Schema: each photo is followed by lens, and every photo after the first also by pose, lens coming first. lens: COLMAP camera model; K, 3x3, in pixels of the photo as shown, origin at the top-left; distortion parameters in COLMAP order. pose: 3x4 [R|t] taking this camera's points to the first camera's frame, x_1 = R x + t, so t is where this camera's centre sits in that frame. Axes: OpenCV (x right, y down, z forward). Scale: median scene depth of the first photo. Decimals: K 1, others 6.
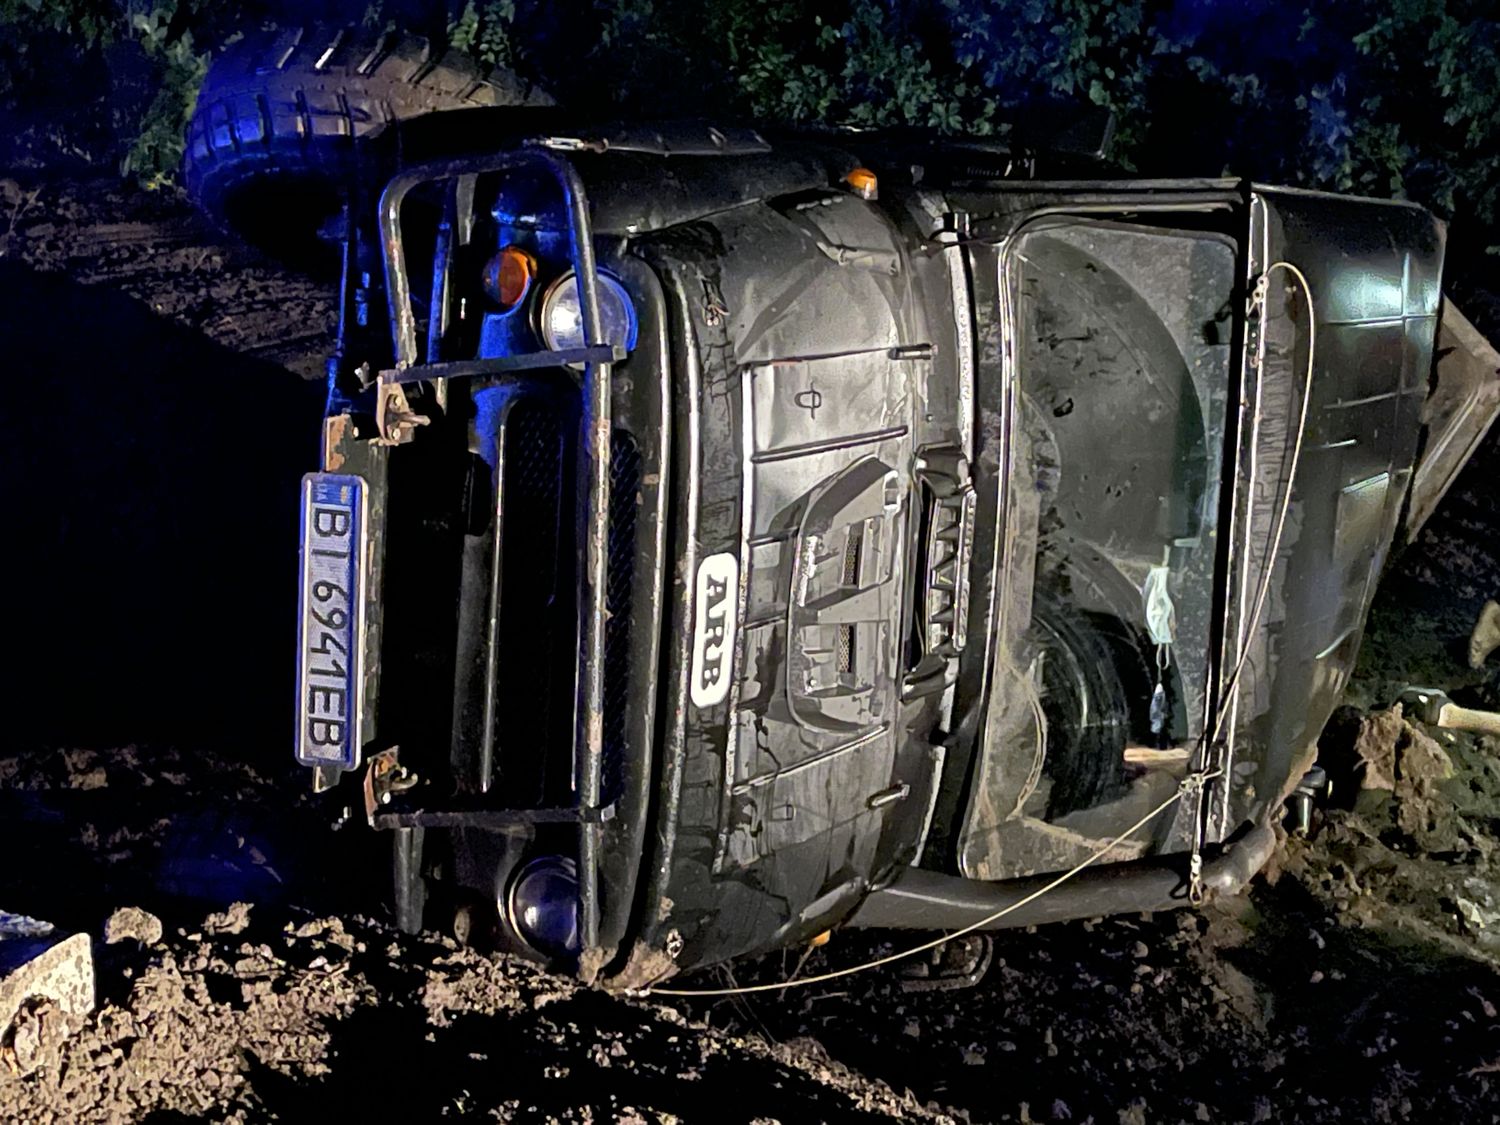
lens RADIAL K [[2828.6, 0, 758.6], [0, 2828.6, 561.8], [0, 0, 1]] dist [0.102995, 0.000000]
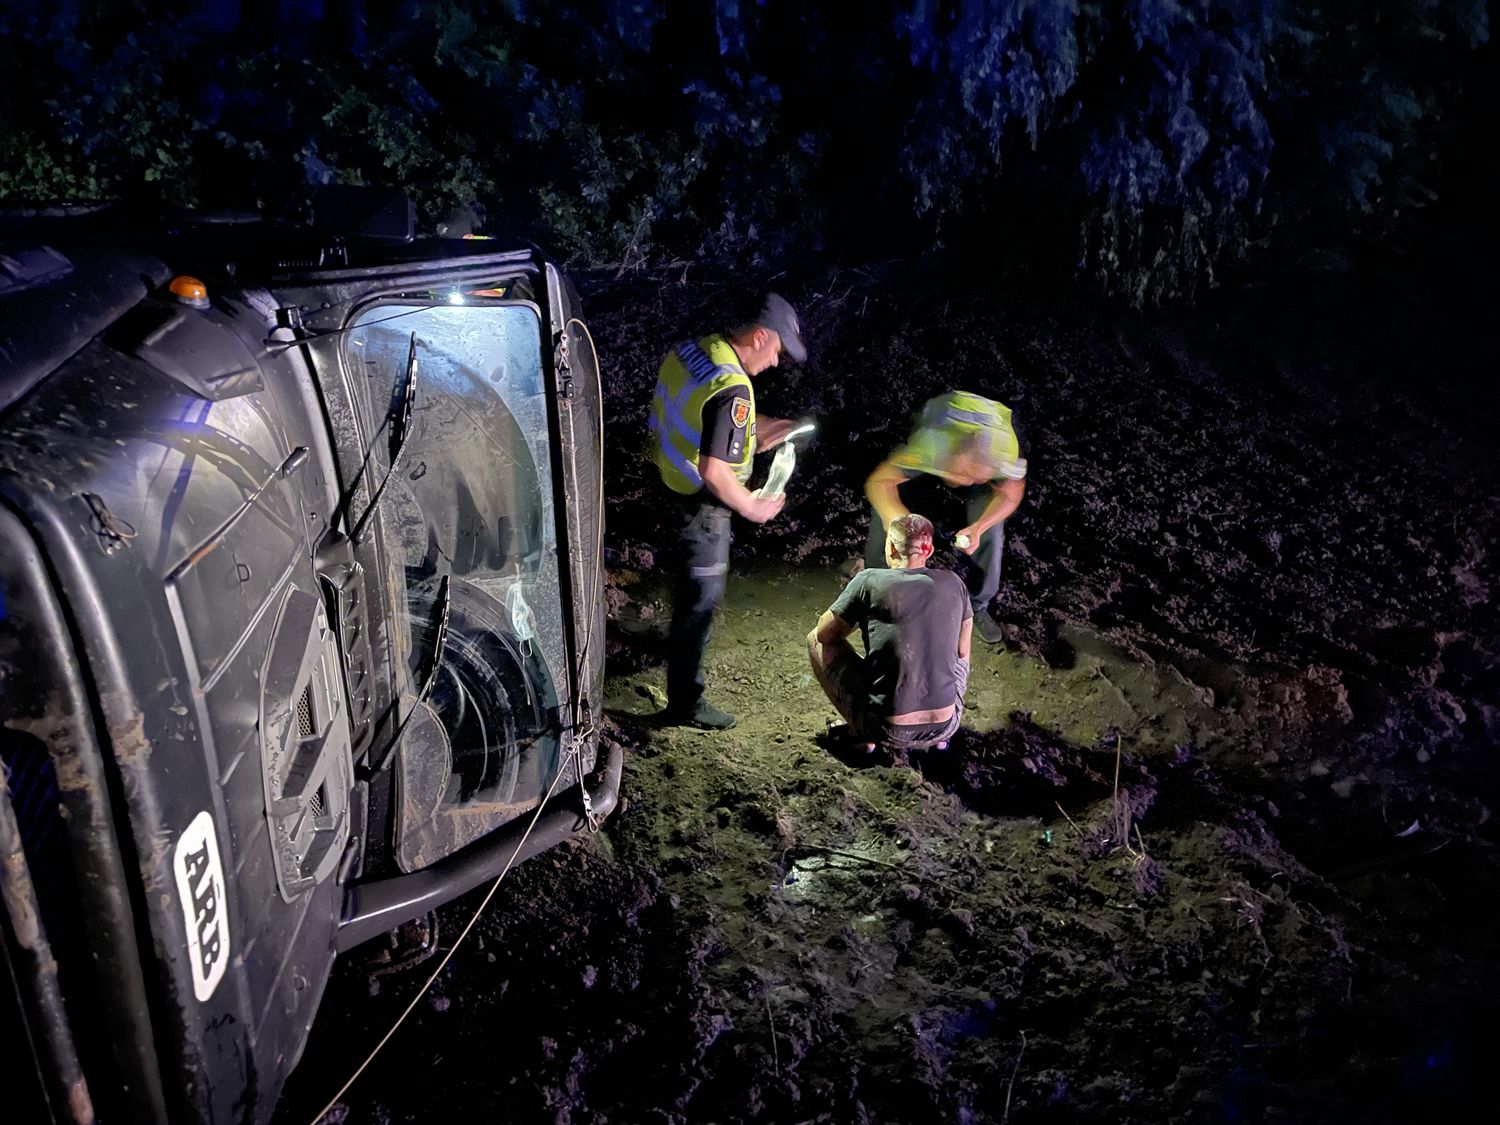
lens RADIAL K [[1152.5, 0, 752.0], [0, 1152.5, 561.8], [0, 0, 1]] dist [0.057304, -0.063093]
pose [[0.818020, -0.233651, 0.525595, -0.033777], [0.132587, 0.965766, 0.222973, -0.103706], [-0.559700, -0.112709, 0.820995, 0.539556]]
